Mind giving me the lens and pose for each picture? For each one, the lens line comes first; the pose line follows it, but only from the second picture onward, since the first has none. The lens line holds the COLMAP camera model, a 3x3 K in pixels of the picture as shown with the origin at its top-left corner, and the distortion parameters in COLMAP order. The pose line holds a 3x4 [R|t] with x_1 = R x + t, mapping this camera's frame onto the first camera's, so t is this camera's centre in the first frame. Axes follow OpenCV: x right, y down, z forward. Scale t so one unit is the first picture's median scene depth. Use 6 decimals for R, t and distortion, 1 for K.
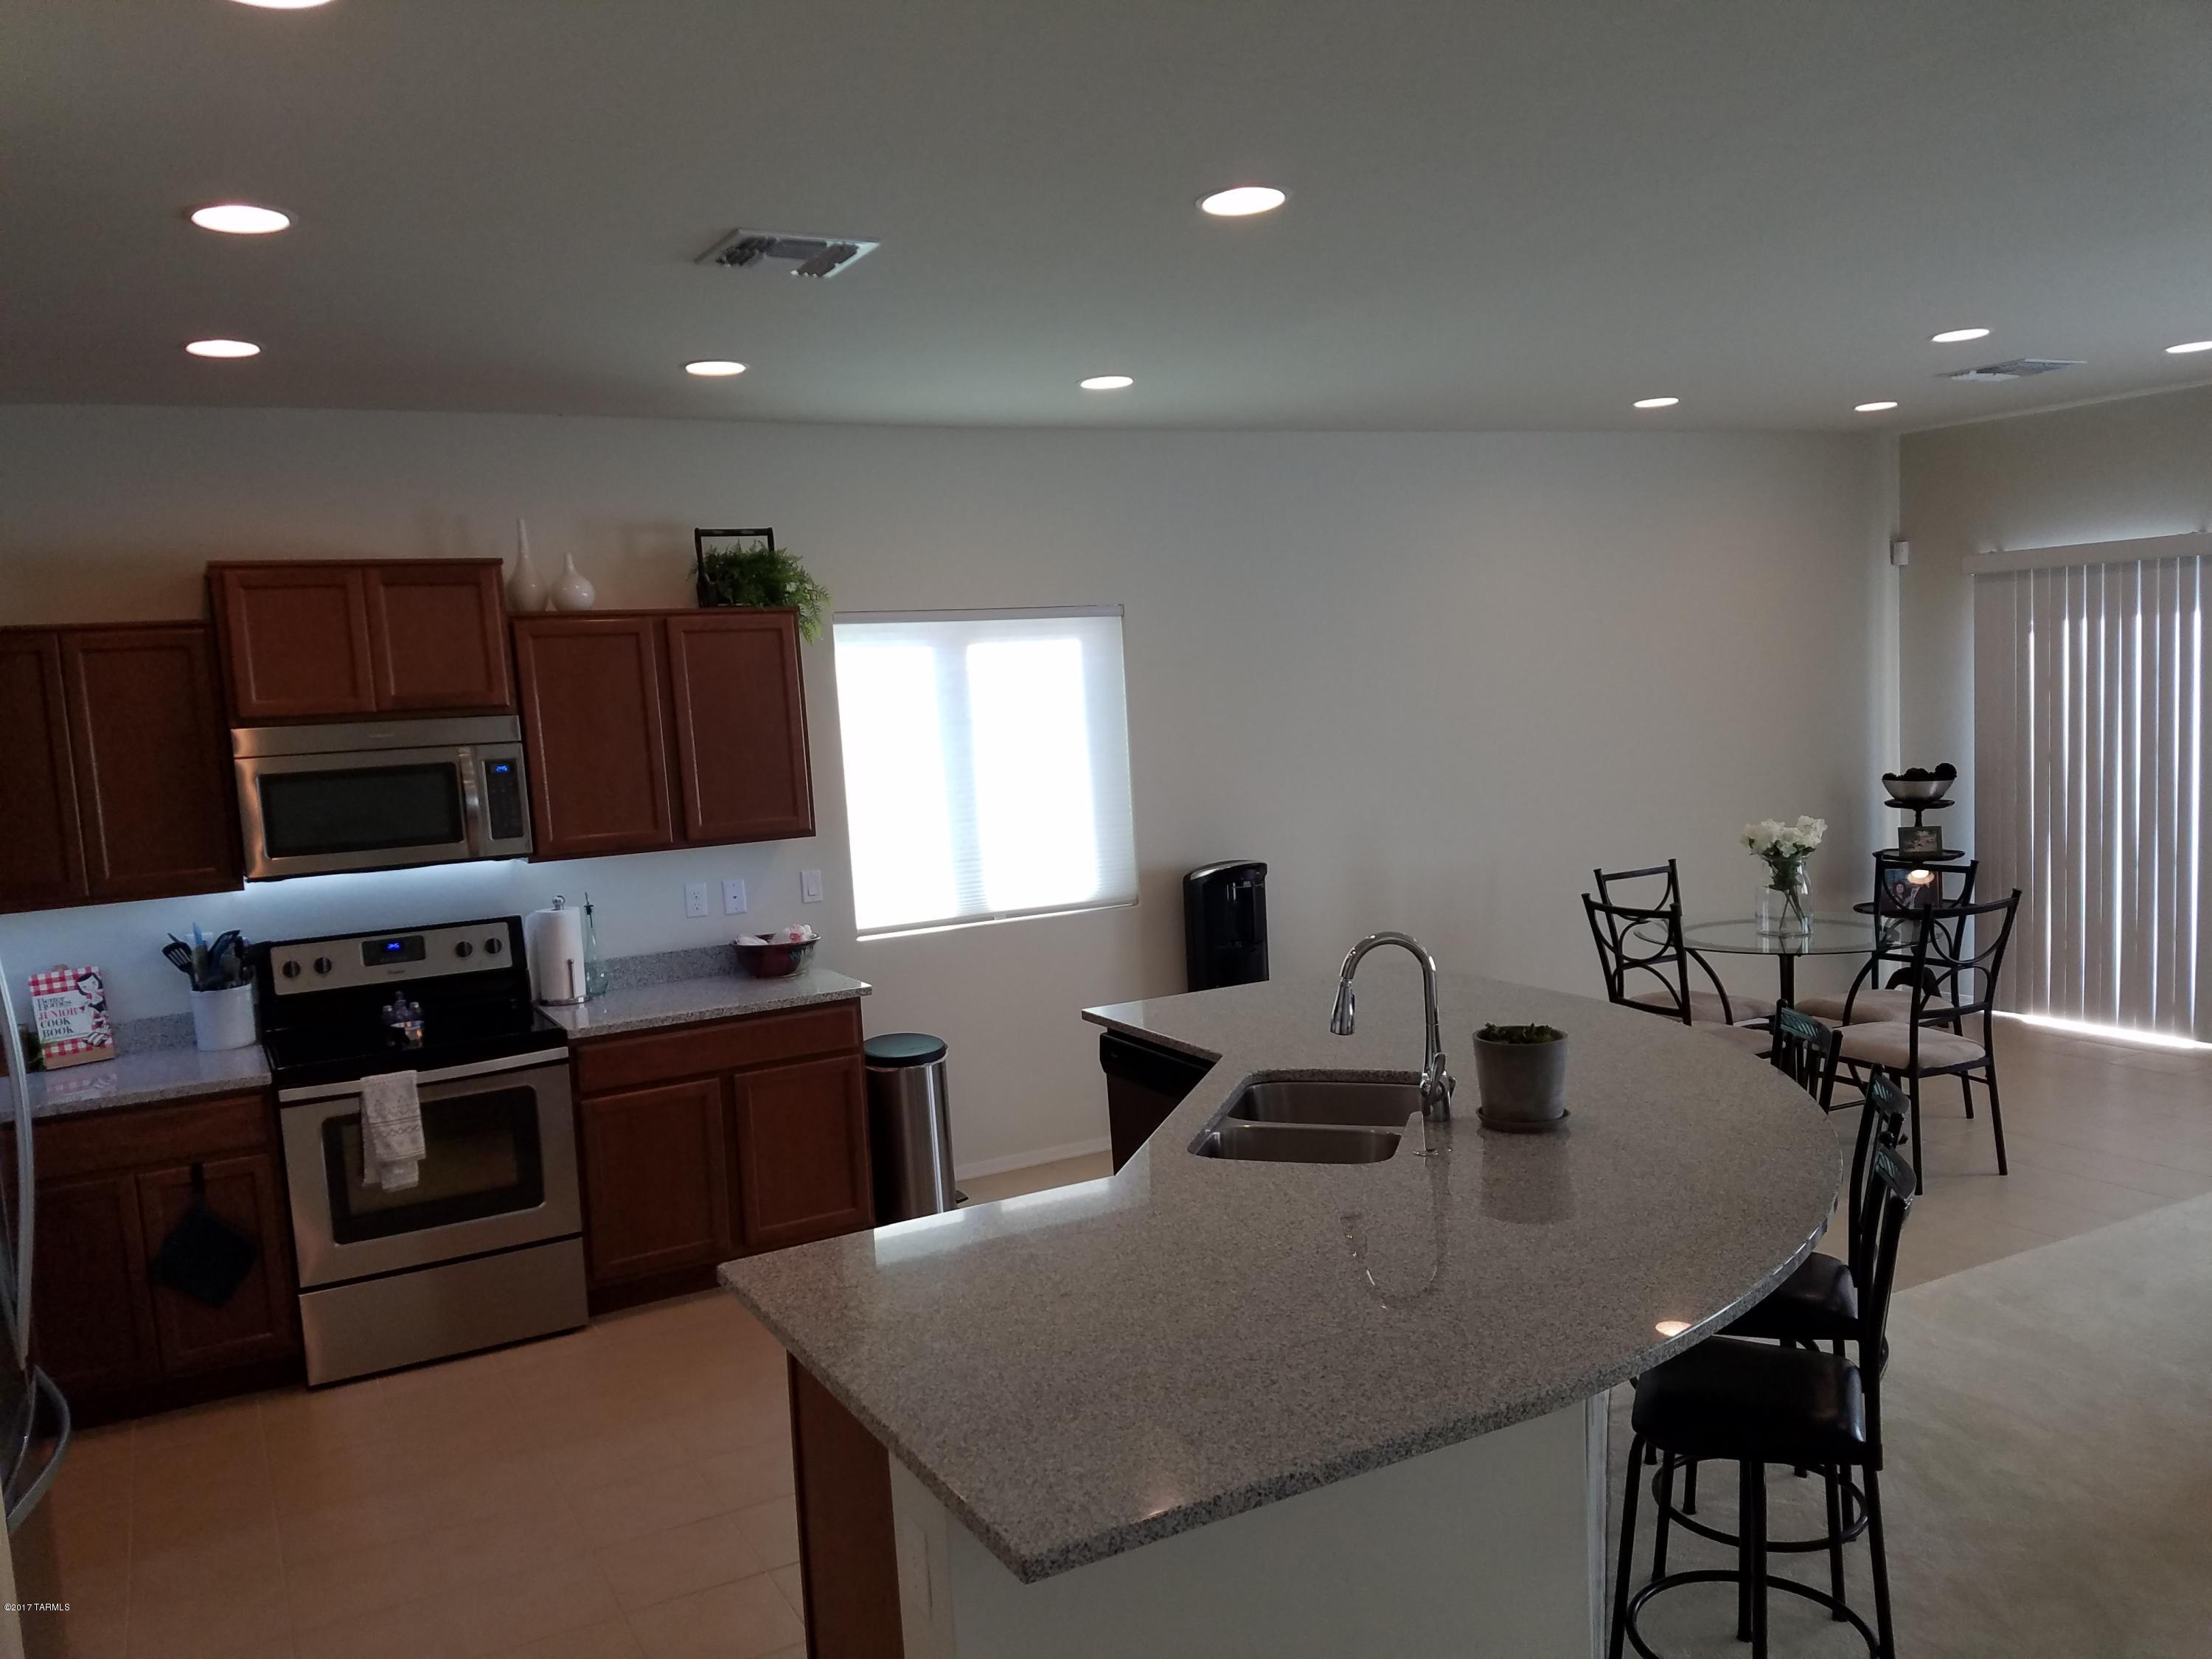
lens RADIAL K [[1704.0, 0, 1049.1], [0, 1704.0, 869.5], [0, 0, 1]] dist [0.143783, -0.235698]
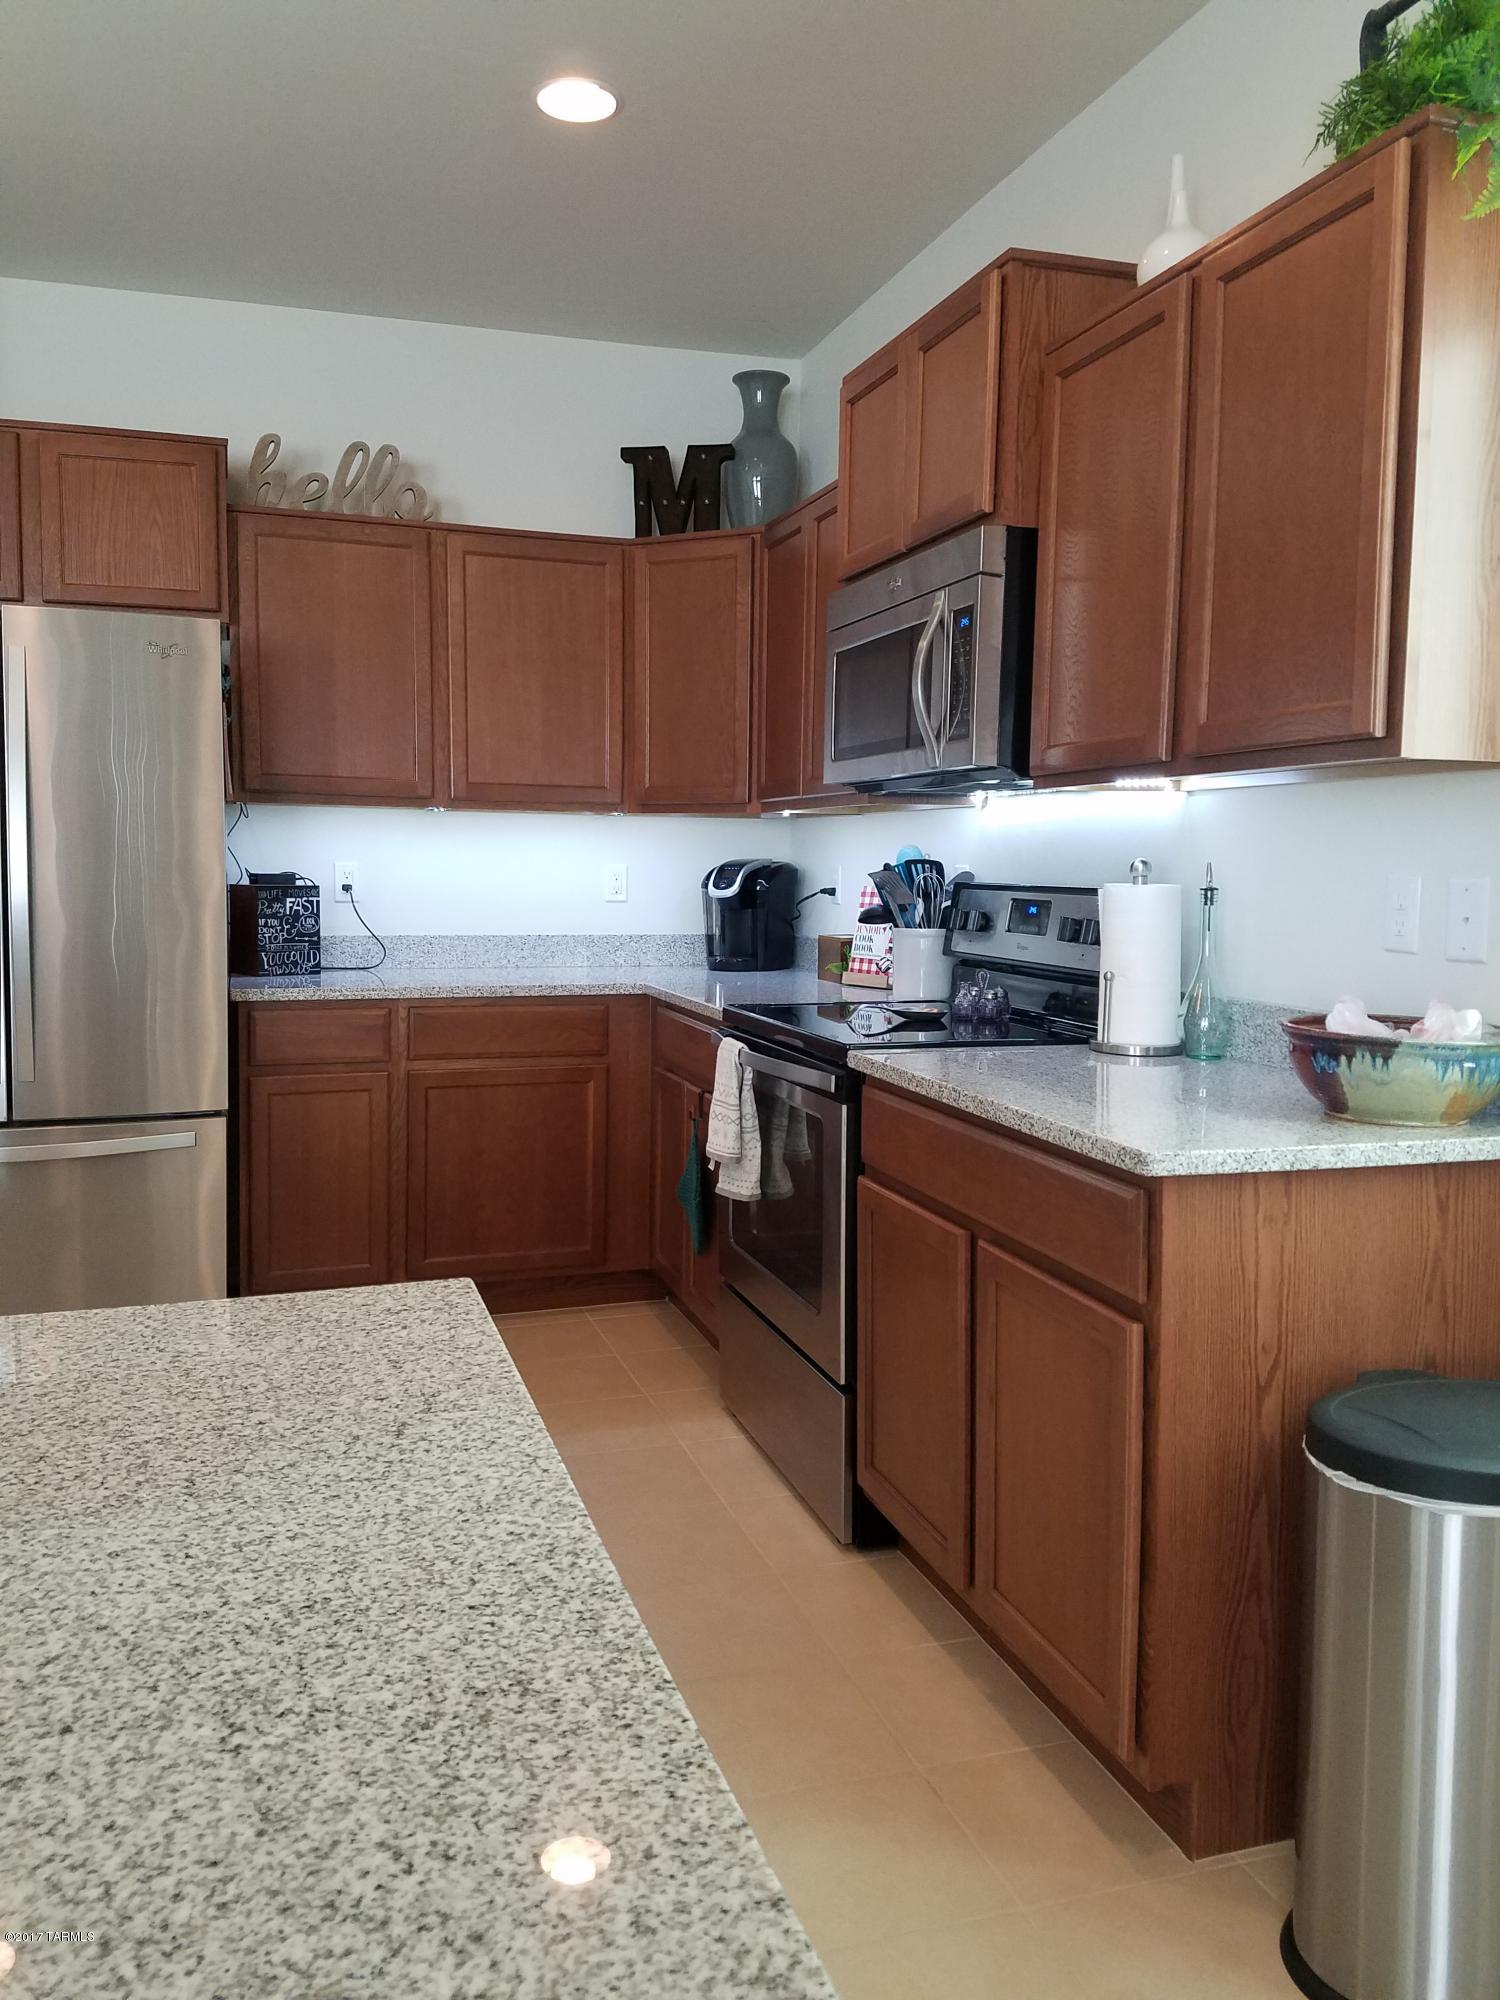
lens RADIAL K [[1540.7, 0, 741.1], [0, 1540.7, 977.0], [0, 0, 1]] dist [0.143783, -0.235698]
pose [[-0.179013, 0.126077, -0.975735, 0.239665], [-0.116478, 0.982064, 0.148264, -0.006746], [0.976927, 0.140193, -0.161117, 1.000514]]
